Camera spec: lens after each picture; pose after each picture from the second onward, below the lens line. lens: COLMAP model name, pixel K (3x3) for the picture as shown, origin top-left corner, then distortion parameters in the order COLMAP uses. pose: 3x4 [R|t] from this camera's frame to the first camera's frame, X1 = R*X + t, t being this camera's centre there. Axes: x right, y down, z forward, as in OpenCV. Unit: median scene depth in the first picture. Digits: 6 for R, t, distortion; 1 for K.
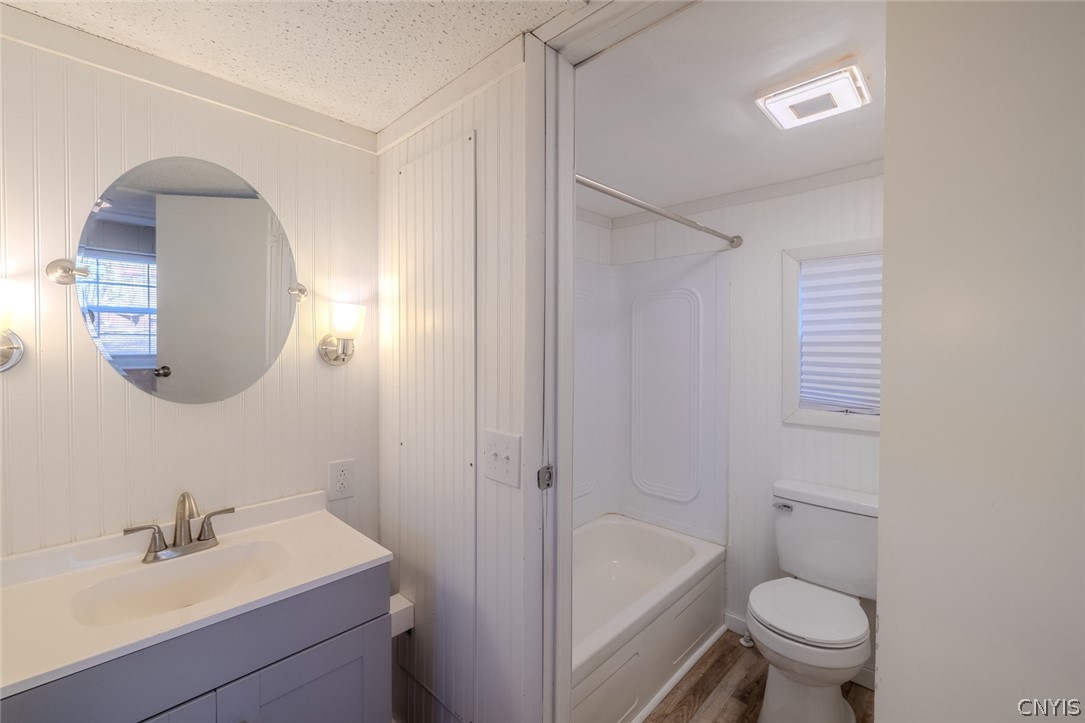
lens RADIAL K [[446.2, 0, 535.3], [0, 446.2, 358.6], [0, 0, 1]] dist [-0.000634, 0.000253]
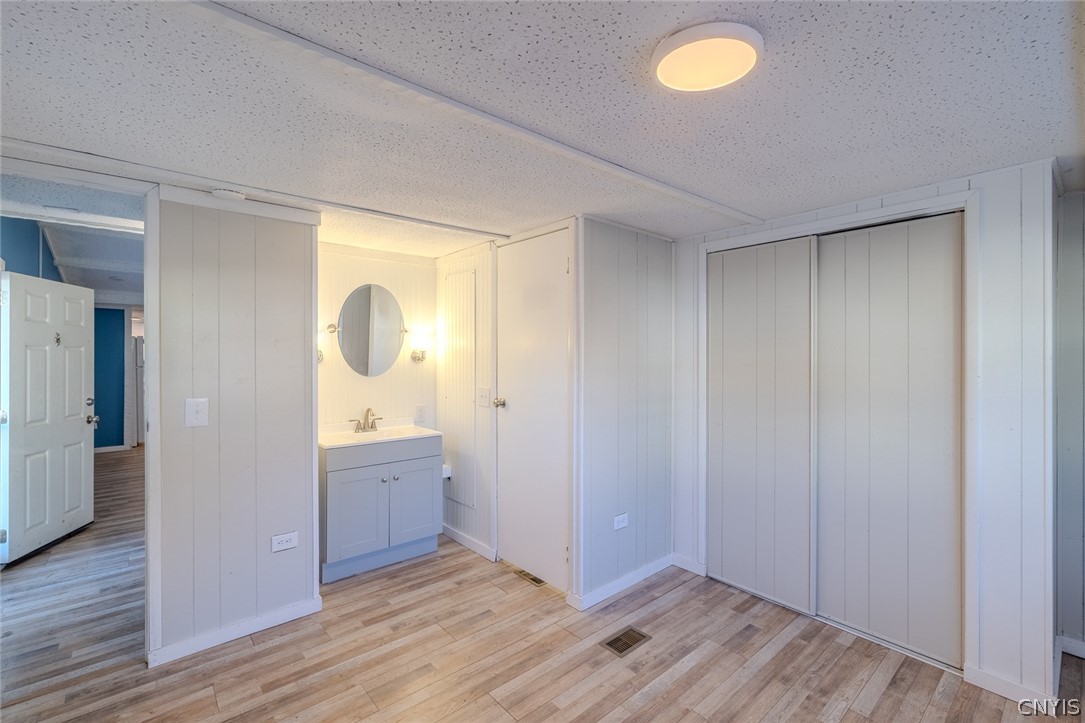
lens RADIAL K [[446.2, 0, 537.9], [0, 446.2, 367.9], [0, 0, 1]] dist [-0.000634, 0.000253]
pose [[0.996373, 0.002467, -0.085060, 0.417986], [-0.002505, 0.999997, -0.000332, 0.046739], [0.085059, 0.000544, 0.996376, -1.430108]]
